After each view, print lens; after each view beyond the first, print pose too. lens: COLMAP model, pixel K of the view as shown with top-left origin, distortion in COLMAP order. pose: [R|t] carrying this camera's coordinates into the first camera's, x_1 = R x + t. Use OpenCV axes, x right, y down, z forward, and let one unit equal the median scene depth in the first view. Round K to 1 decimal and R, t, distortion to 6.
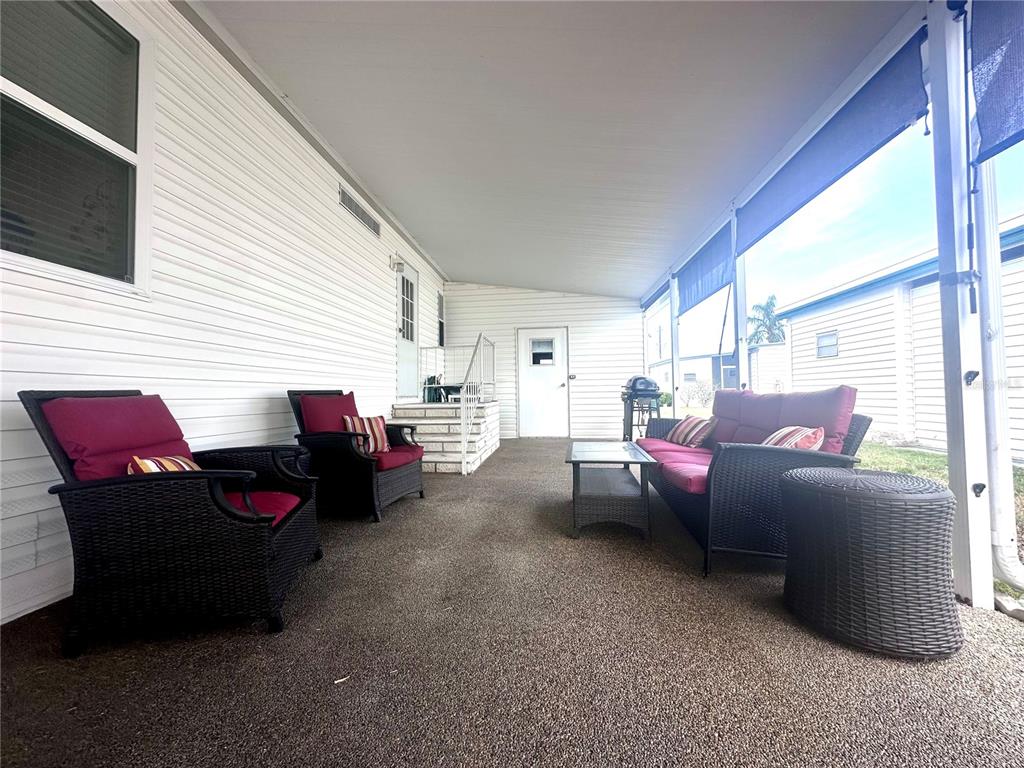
lens RADIAL K [[386.8, 0, 513.4], [0, 386.8, 385.1], [0, 0, 1]] dist [-0.002348, 0.000066]
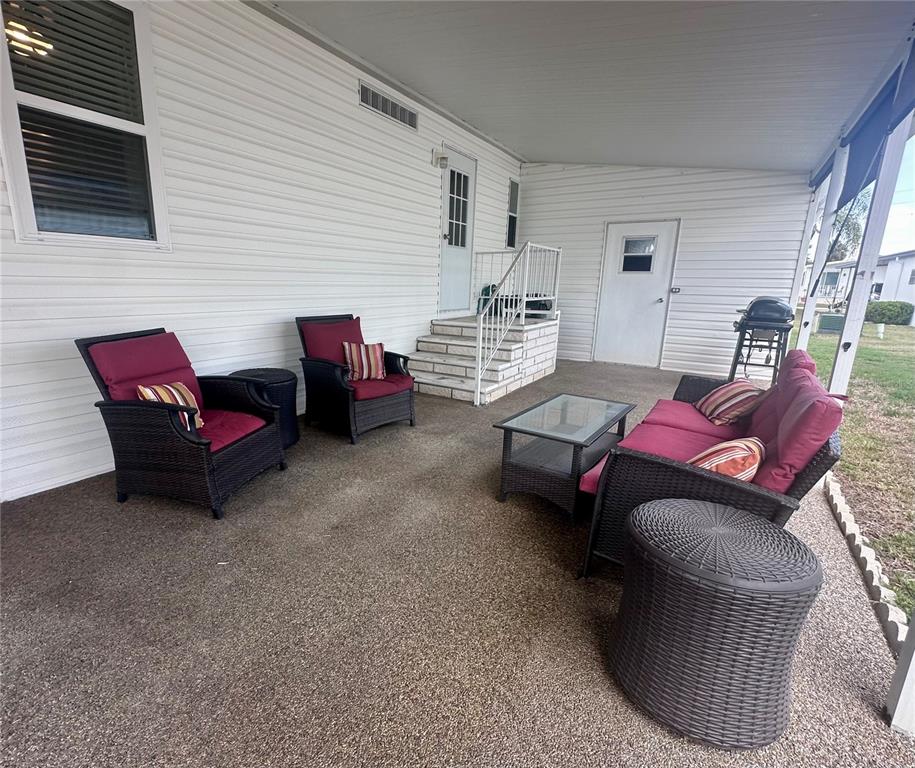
lens RADIAL K [[449.1, 0, 456.1], [0, 449.1, 386.0], [0, 0, 1]] dist [-0.003621, -0.000998]
pose [[0.901466, 0.134441, -0.411442, 0.270396], [-0.026566, 0.965934, 0.257420, -0.096133], [0.432034, -0.221125, 0.874329, 0.014913]]
